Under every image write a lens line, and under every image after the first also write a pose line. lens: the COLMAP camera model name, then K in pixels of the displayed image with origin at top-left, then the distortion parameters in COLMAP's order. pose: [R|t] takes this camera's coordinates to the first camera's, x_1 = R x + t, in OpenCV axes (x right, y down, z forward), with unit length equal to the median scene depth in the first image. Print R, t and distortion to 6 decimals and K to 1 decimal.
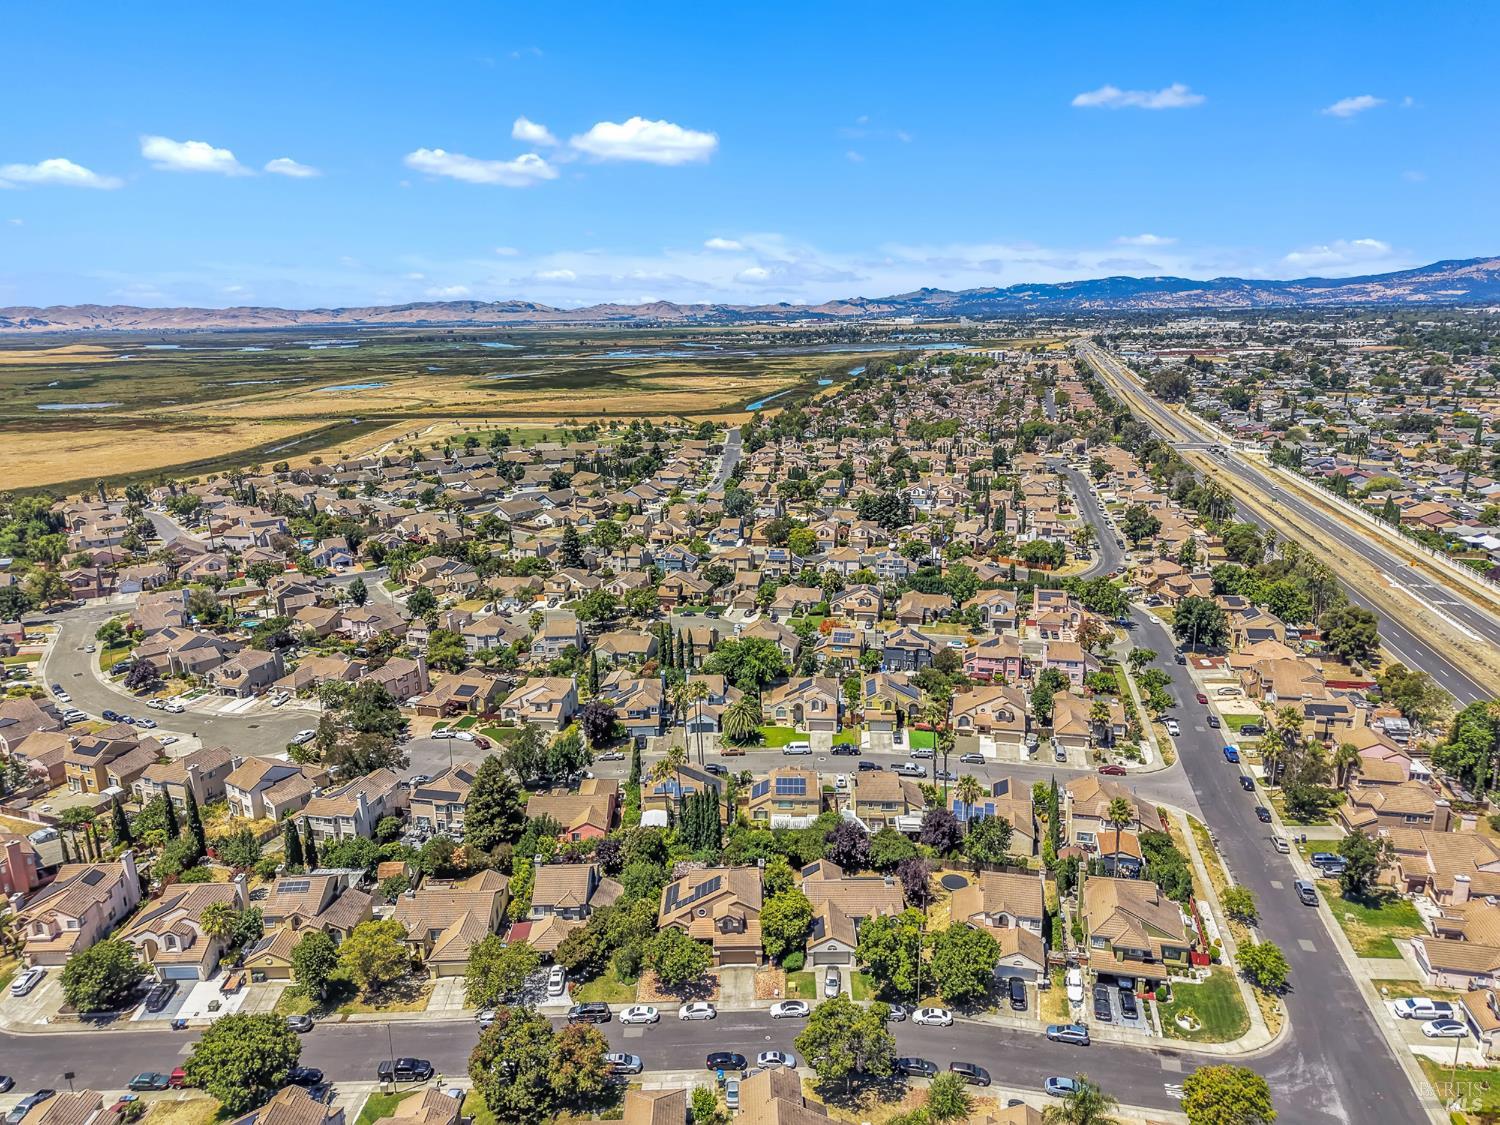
lens RADIAL K [[1053.0, 0, 754.6], [0, 1053.0, 565.0], [0, 0, 1]] dist [0.053018, -0.045607]
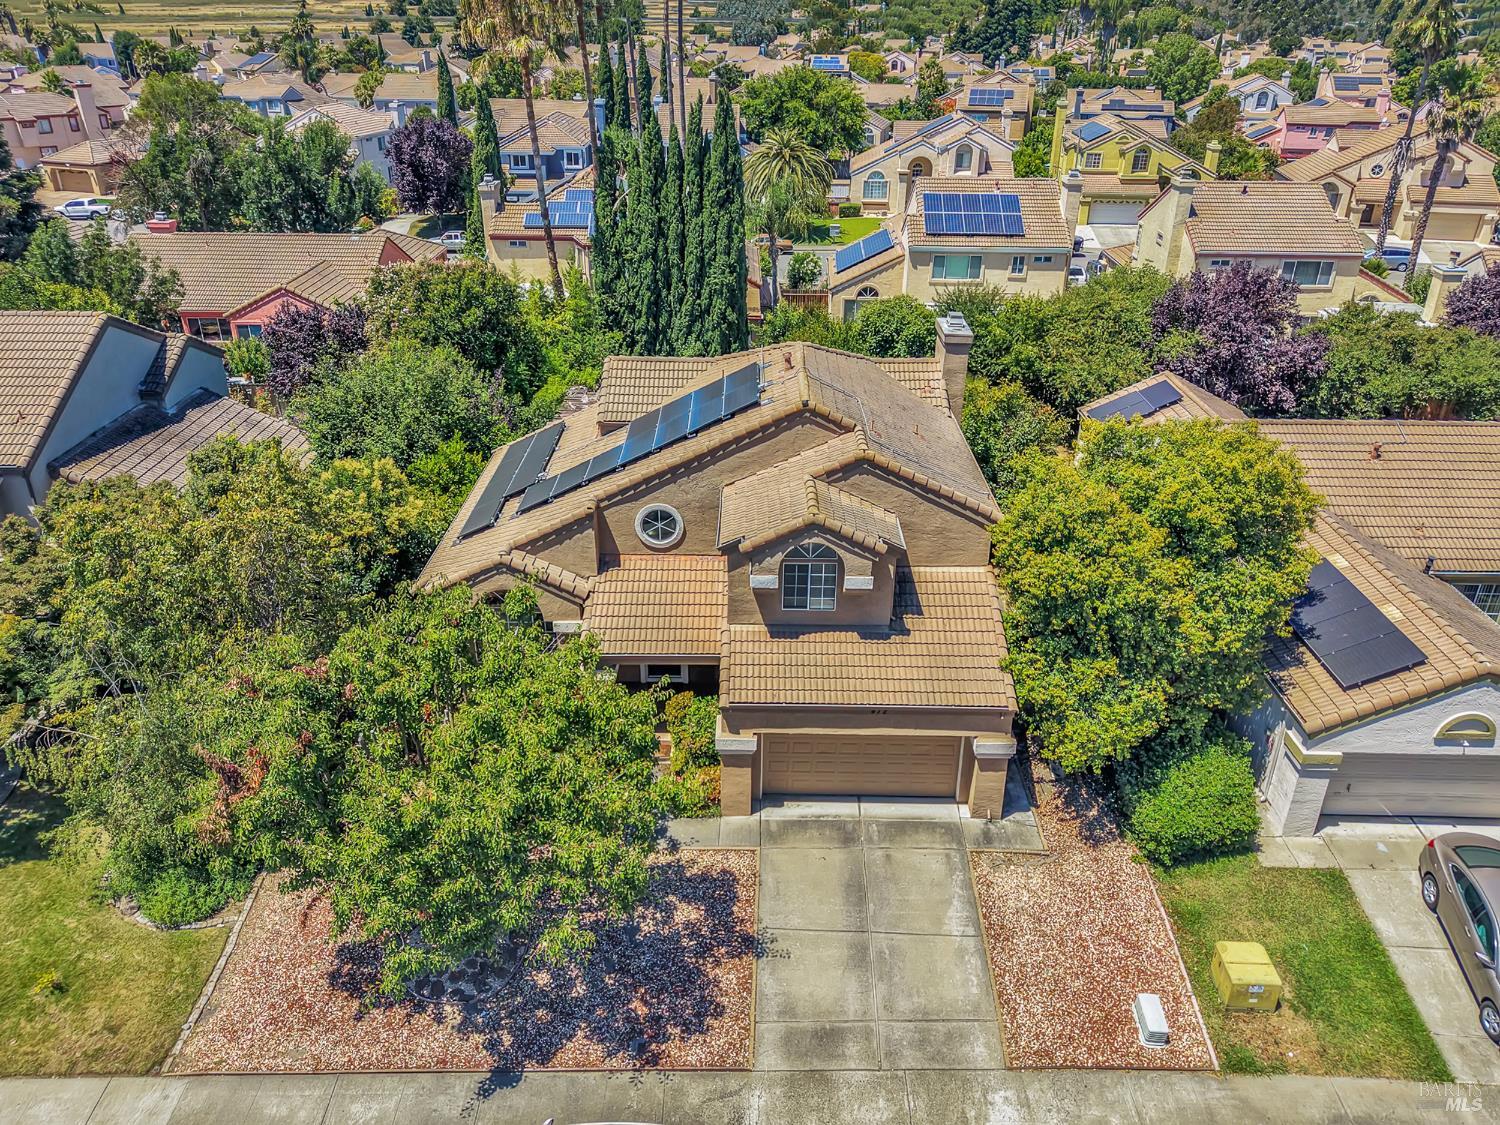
lens RADIAL K [[1115.6, 0, 758.2], [0, 1115.6, 566.5], [0, 0, 1]] dist [0.041069, -0.005165]
pose [[0.999608, 0.026726, 0.008375, -0.034748], [-0.027934, 0.972961, 0.229274, 0.297348], [-0.002021, -0.229419, 0.973326, 0.830814]]
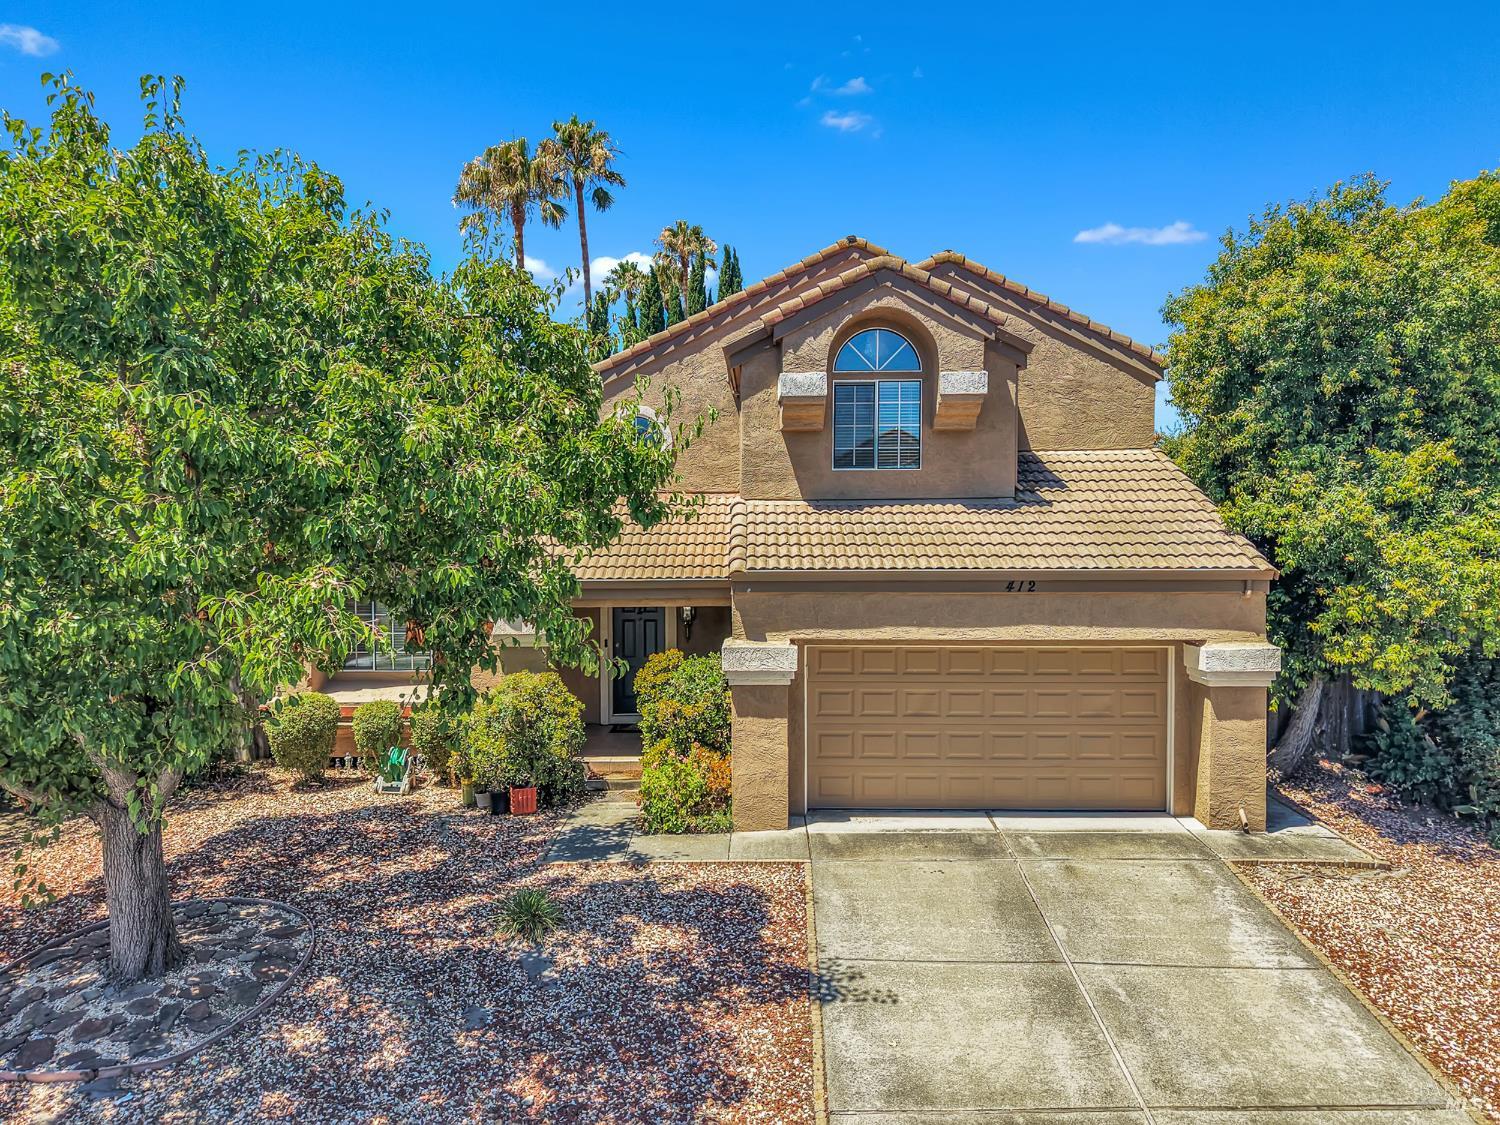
lens RADIAL K [[1091.7, 0, 750.0], [0, 1091.7, 562.5], [0, 0, 1]] dist [0.016253, 0.001341]
pose [[0.999877, 0.012534, -0.009424, -0.036064], [-0.014108, 0.981374, -0.191586, 0.373238], [0.006847, 0.191696, 0.981431, 0.901498]]
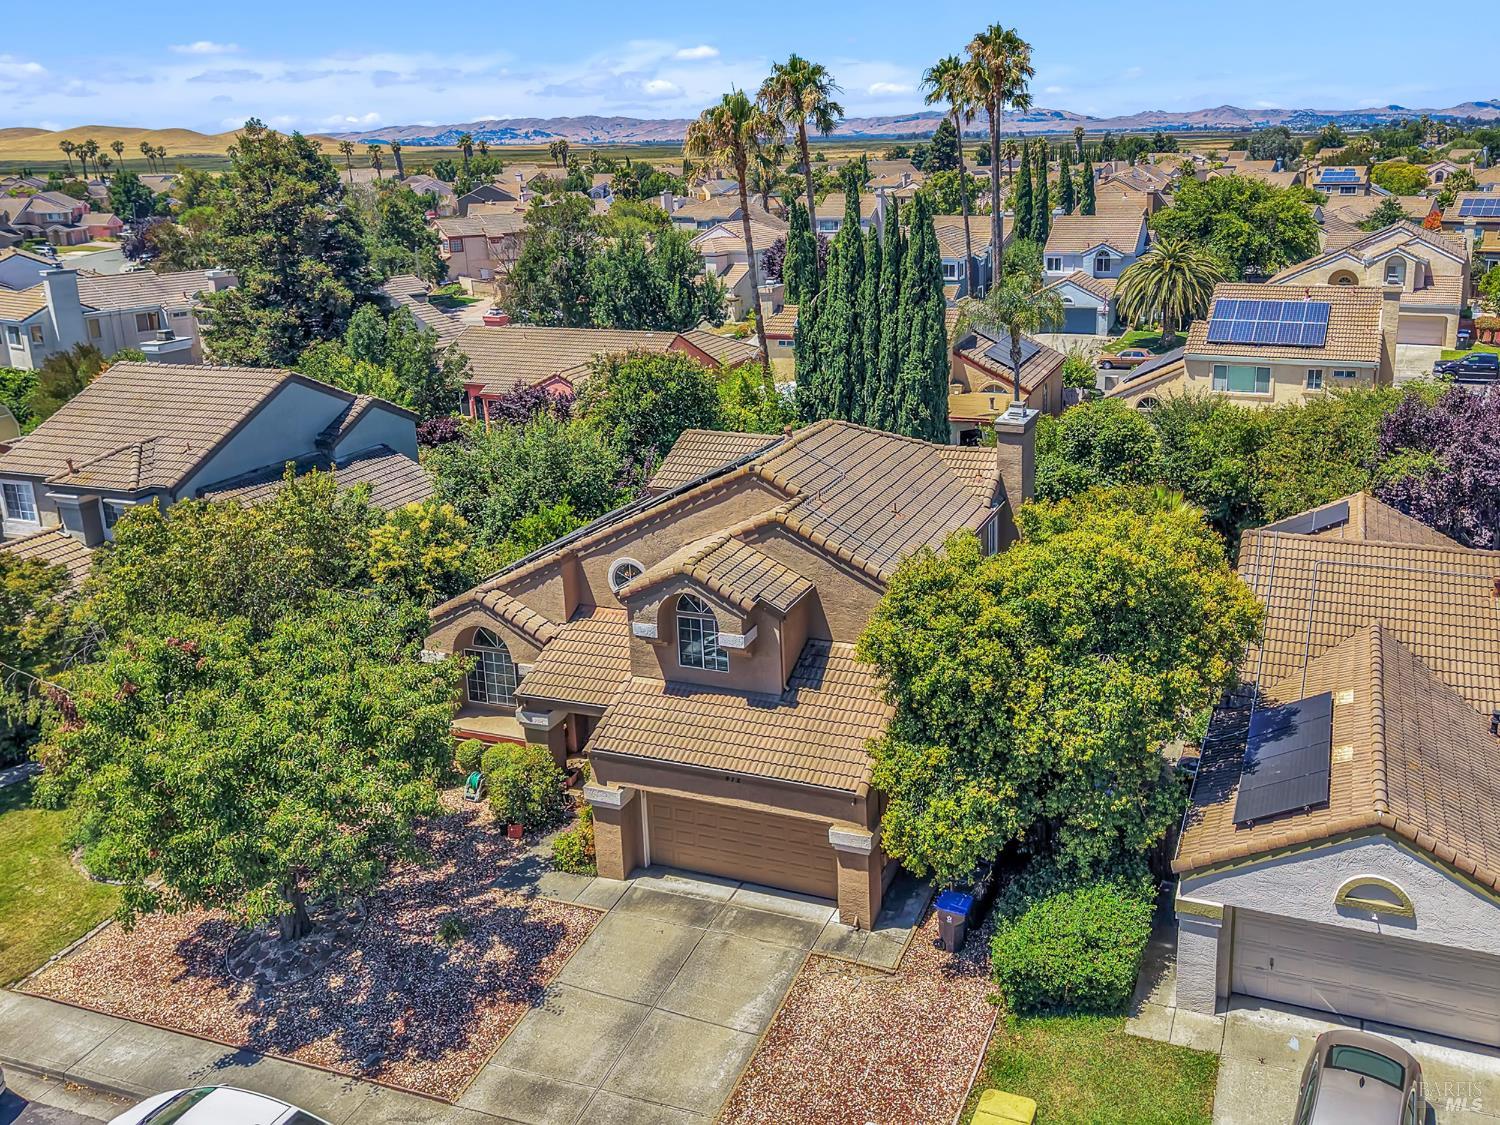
lens RADIAL K [[1311.5, 0, 842.0], [0, 1311.5, 444.0], [0, 0, 1]] dist [0.029728, -0.000422]
pose [[0.936532, 0.080725, -0.341162, 0.061970], [-0.077186, 0.996729, 0.023960, 0.303019], [0.341980, 0.003894, 0.939699, 0.816908]]
